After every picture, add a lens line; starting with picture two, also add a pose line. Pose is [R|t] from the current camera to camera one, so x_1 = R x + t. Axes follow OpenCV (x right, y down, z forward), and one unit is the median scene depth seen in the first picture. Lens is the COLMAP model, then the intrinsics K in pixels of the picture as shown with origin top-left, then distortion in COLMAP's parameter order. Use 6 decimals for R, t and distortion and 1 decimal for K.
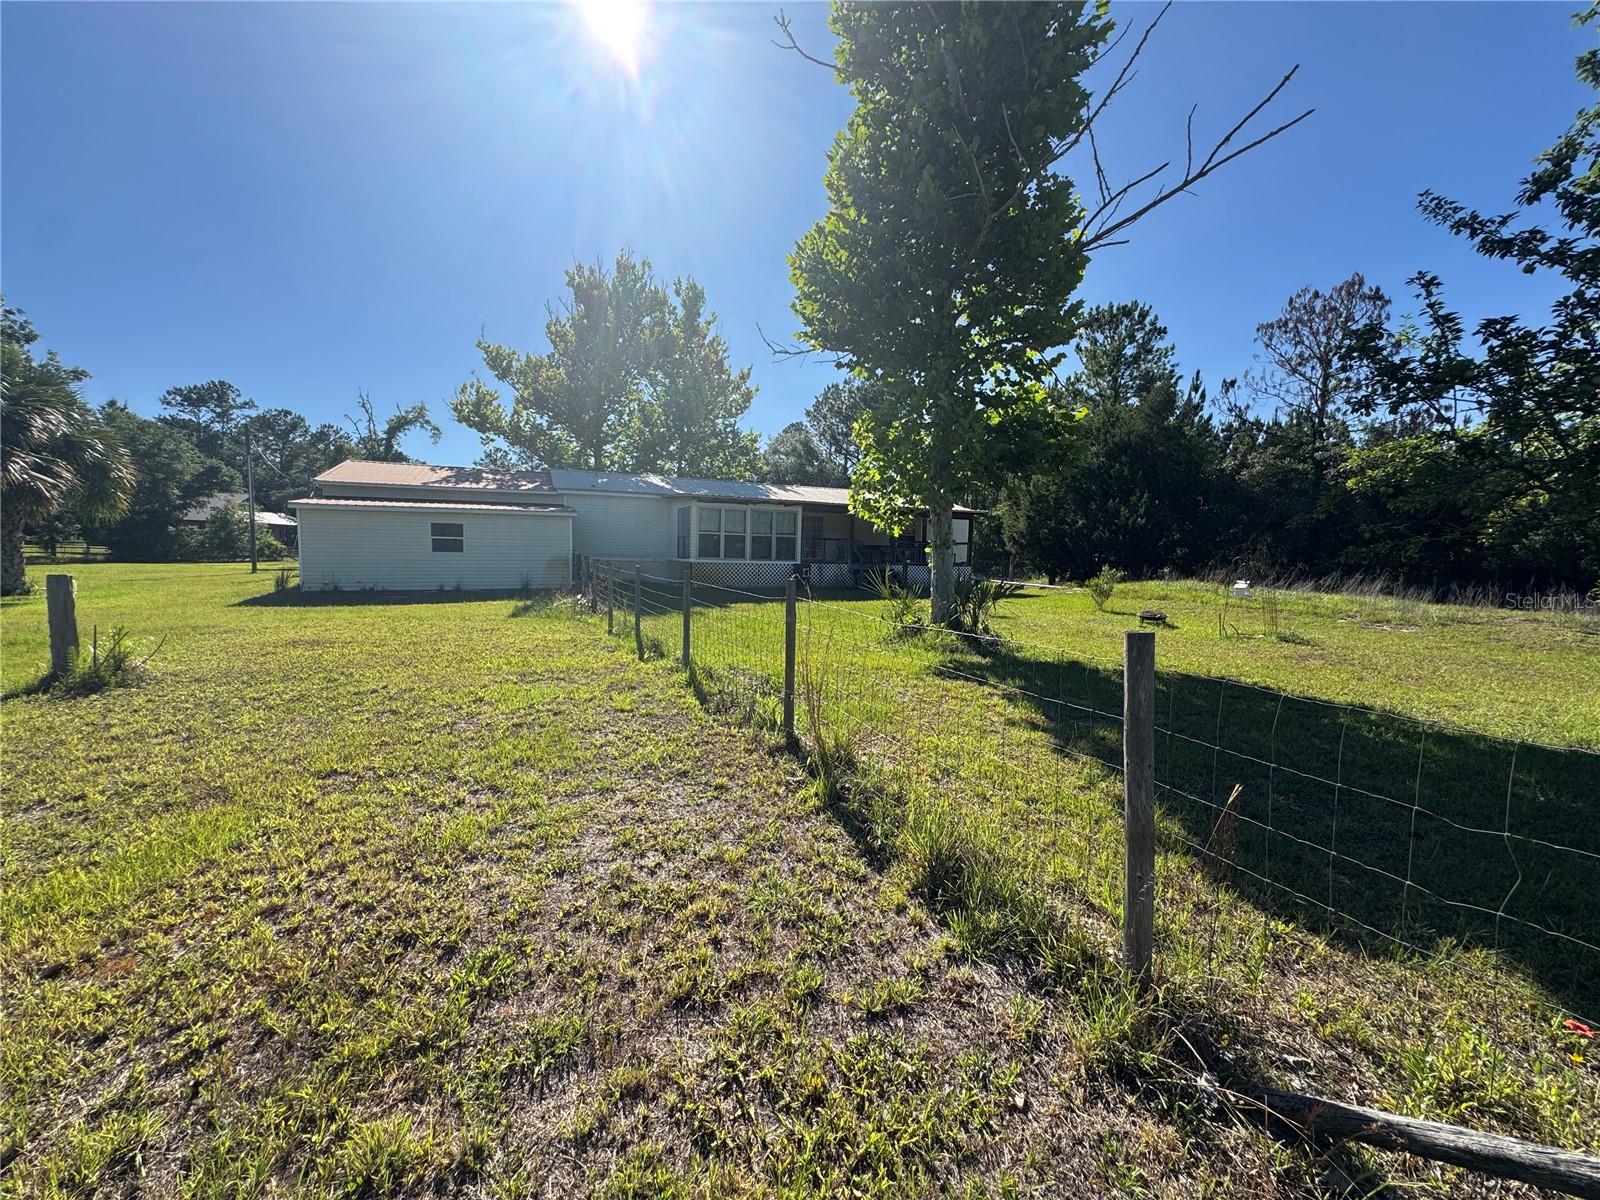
lens RADIAL K [[644.9, 0, 799.3], [0, 644.9, 599.7], [0, 0, 1]] dist [-0.003970, 0.000539]
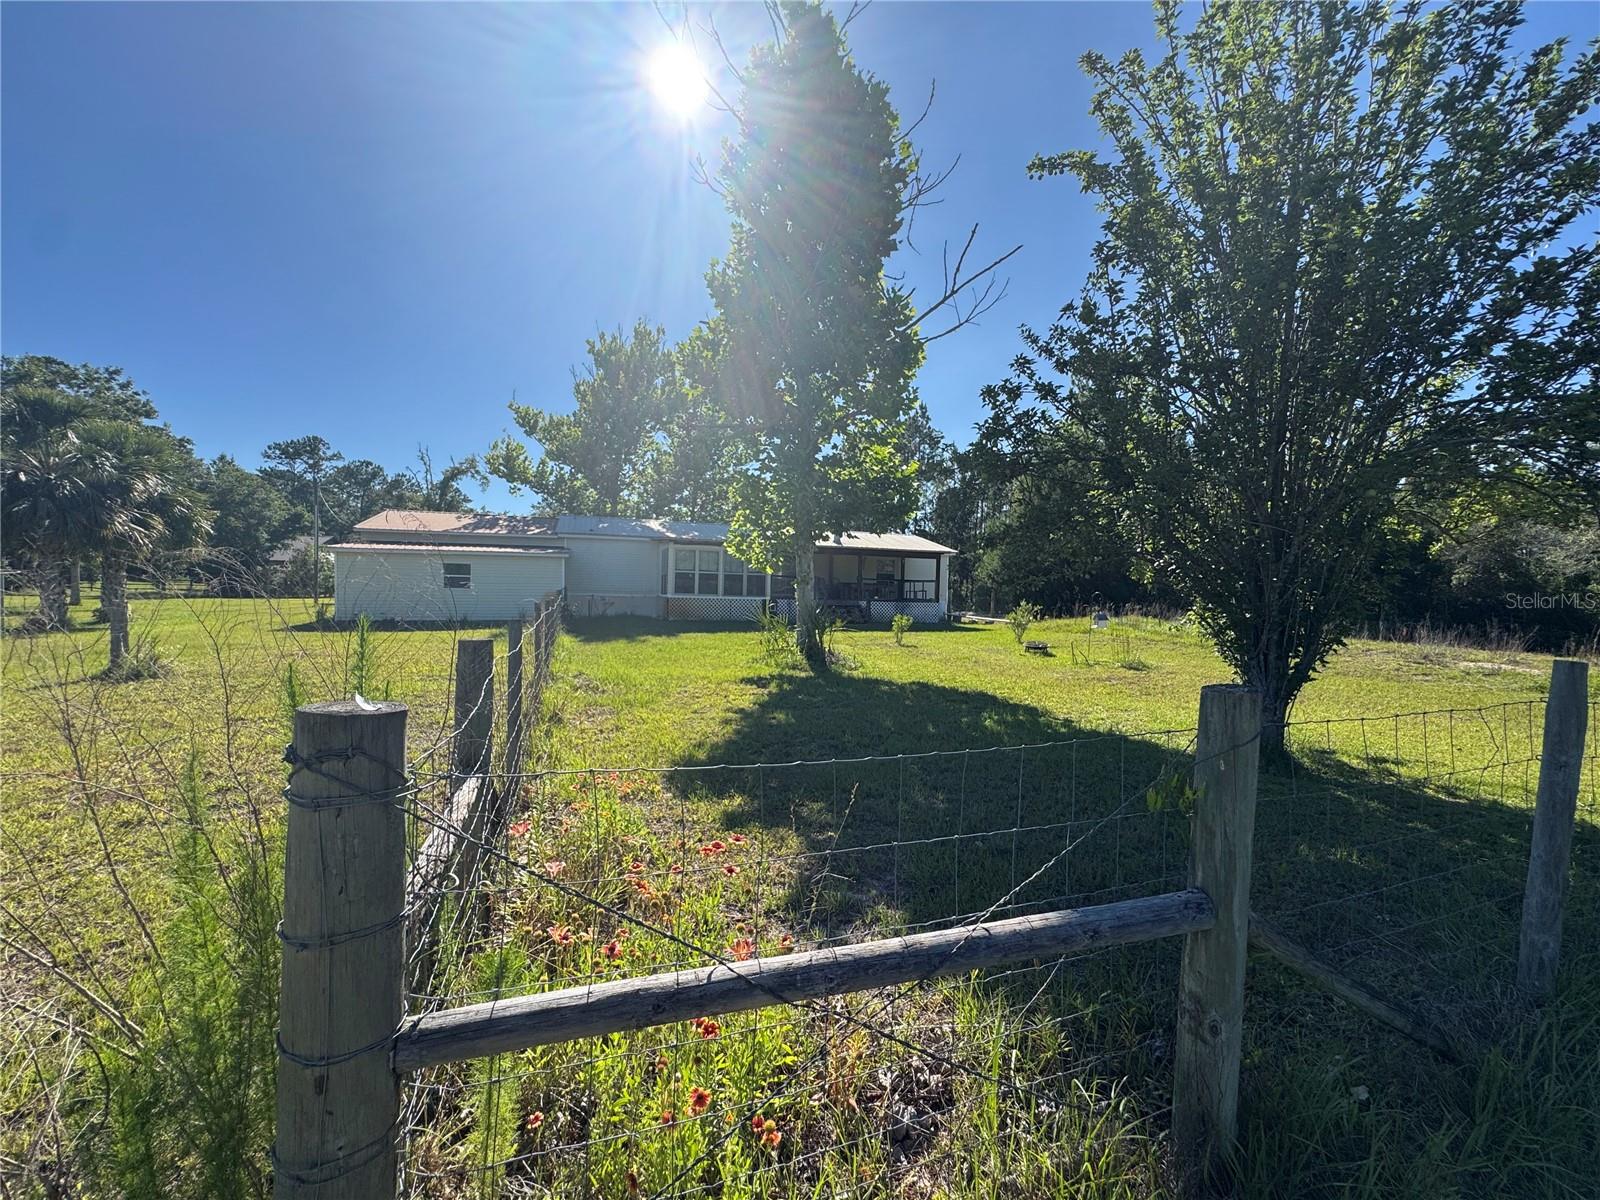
lens RADIAL K [[644.9, 0, 788.2], [0, 644.9, 596.4], [0, 0, 1]] dist [-0.003970, 0.000539]
pose [[0.995686, 0.002809, -0.092746, 0.330956], [-0.008791, 0.997901, -0.064158, 0.021576], [0.092371, 0.064697, 0.993621, -0.209136]]
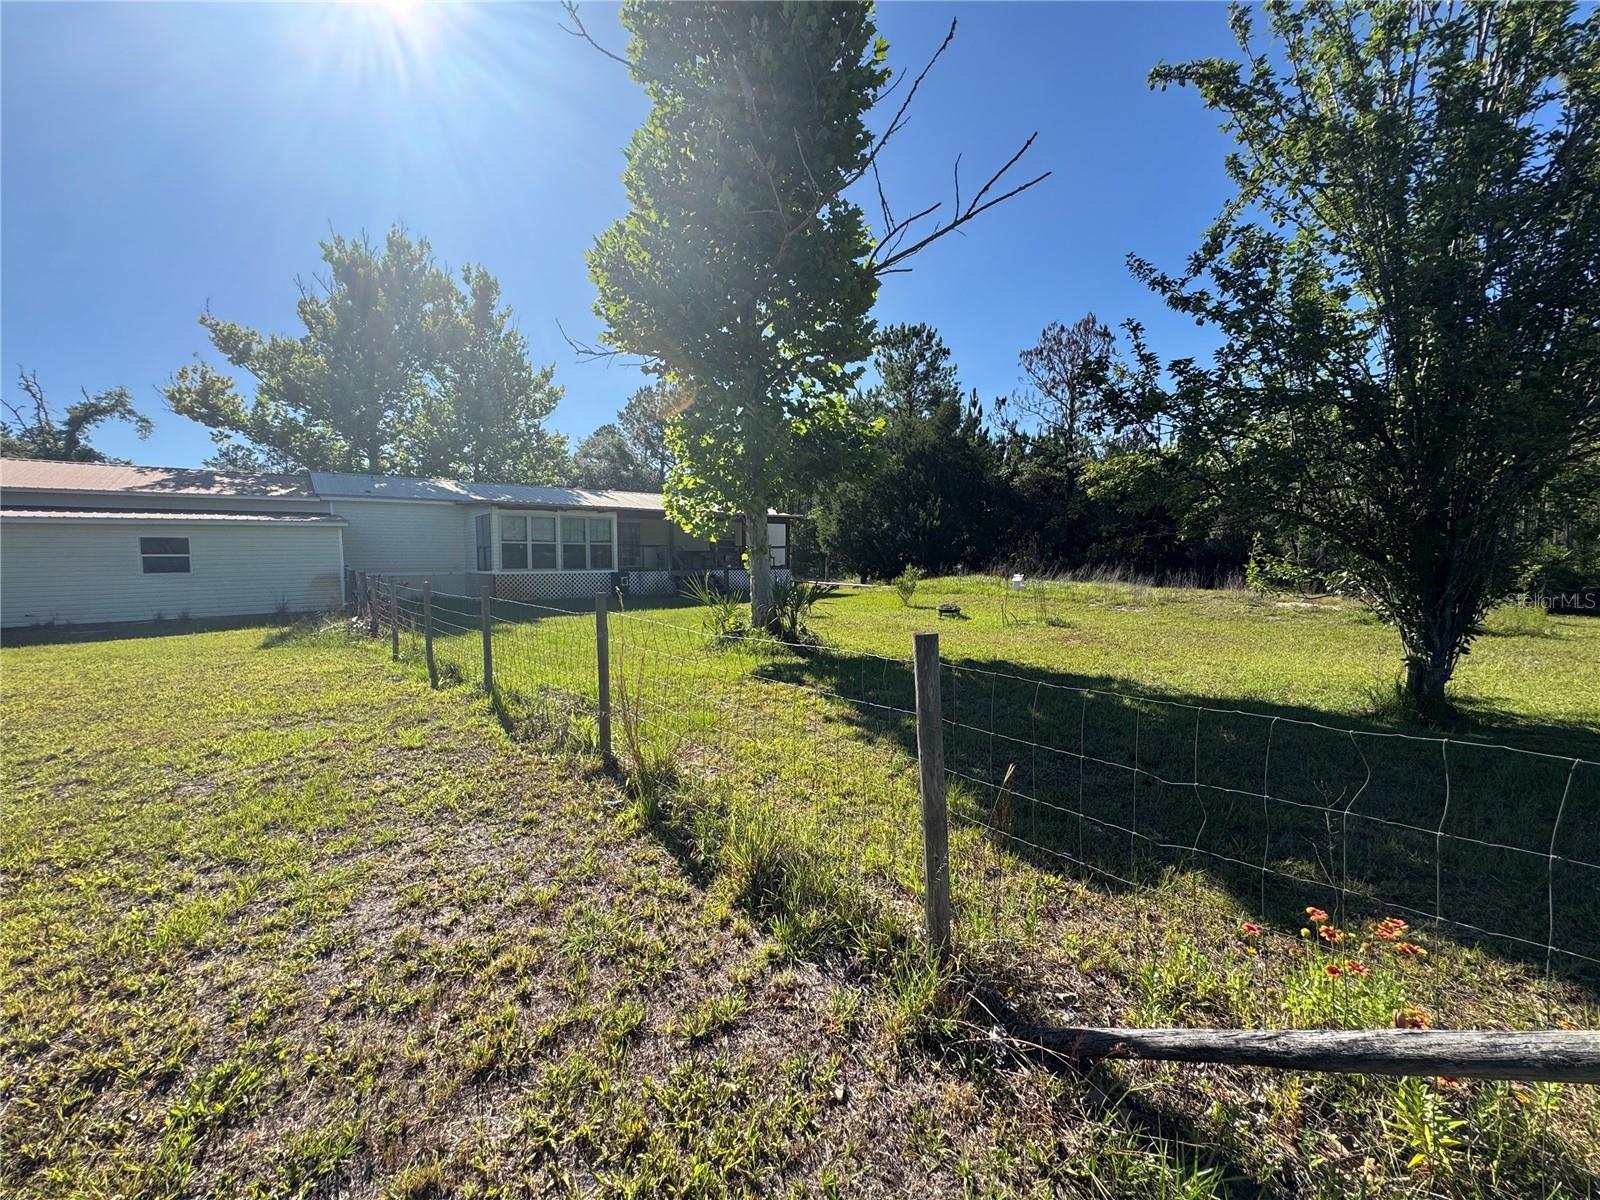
lens RADIAL K [[644.9, 0, 803.5], [0, 644.9, 598.7], [0, 0, 1]] dist [-0.003970, 0.000539]
pose [[0.960865, -0.045930, 0.273184, 0.006964], [0.048178, 0.998838, -0.001522, -0.003274], [-0.272797, 0.014624, 0.961961, 0.000958]]
